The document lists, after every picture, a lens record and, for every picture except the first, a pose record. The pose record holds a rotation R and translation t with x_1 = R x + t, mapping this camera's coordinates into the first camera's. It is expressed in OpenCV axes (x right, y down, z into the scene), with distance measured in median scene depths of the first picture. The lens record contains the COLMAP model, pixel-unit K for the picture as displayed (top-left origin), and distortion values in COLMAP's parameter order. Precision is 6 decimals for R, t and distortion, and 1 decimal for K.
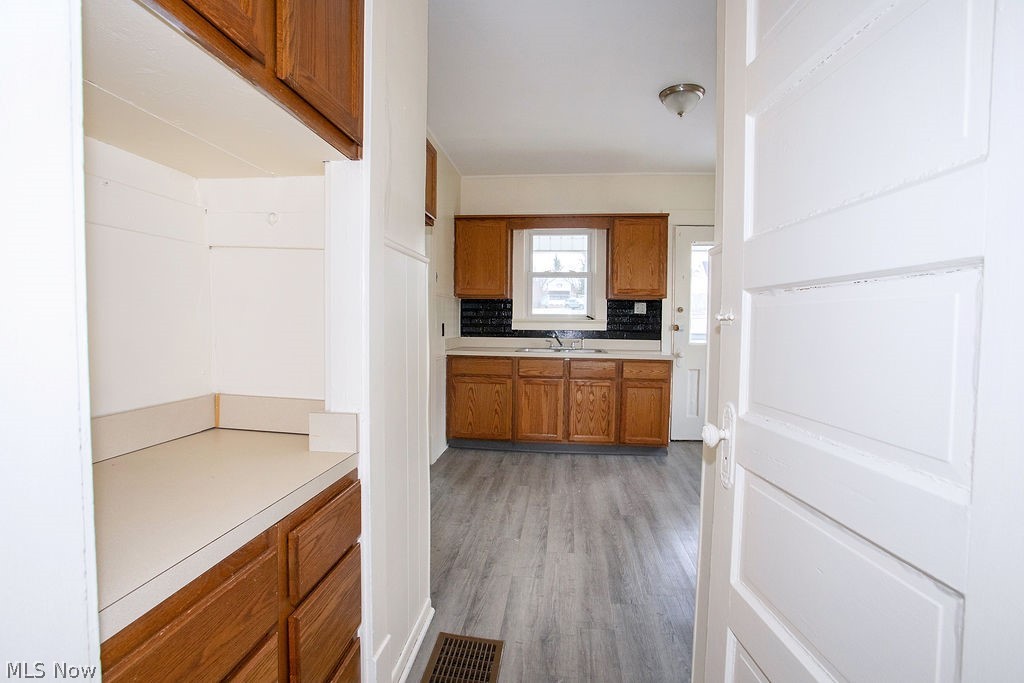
lens RADIAL K [[504.1, 0, 512.0], [0, 504.1, 341.5], [0, 0, 1]] dist [-0.050626, -0.000115]
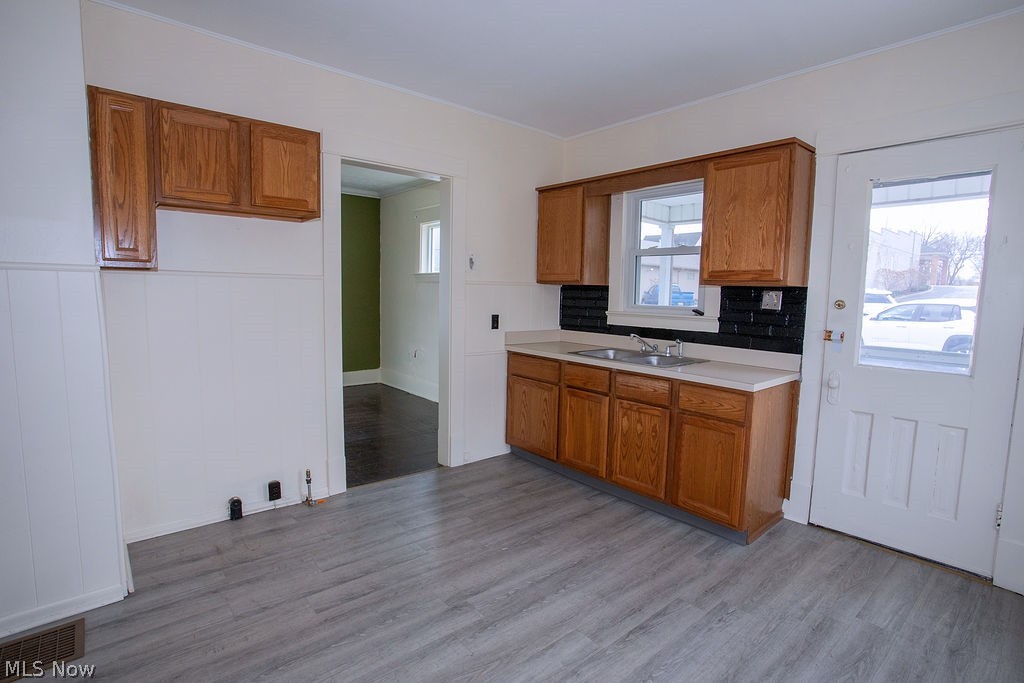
lens RADIAL K [[504.1, 0, 512.0], [0, 504.1, 341.5], [0, 0, 1]] dist [-0.050626, -0.000115]
pose [[0.724871, 0.072196, -0.685091, 0.496279], [-0.040463, 0.997238, 0.062278, -0.045255], [0.687695, -0.017422, 0.725790, 0.369610]]
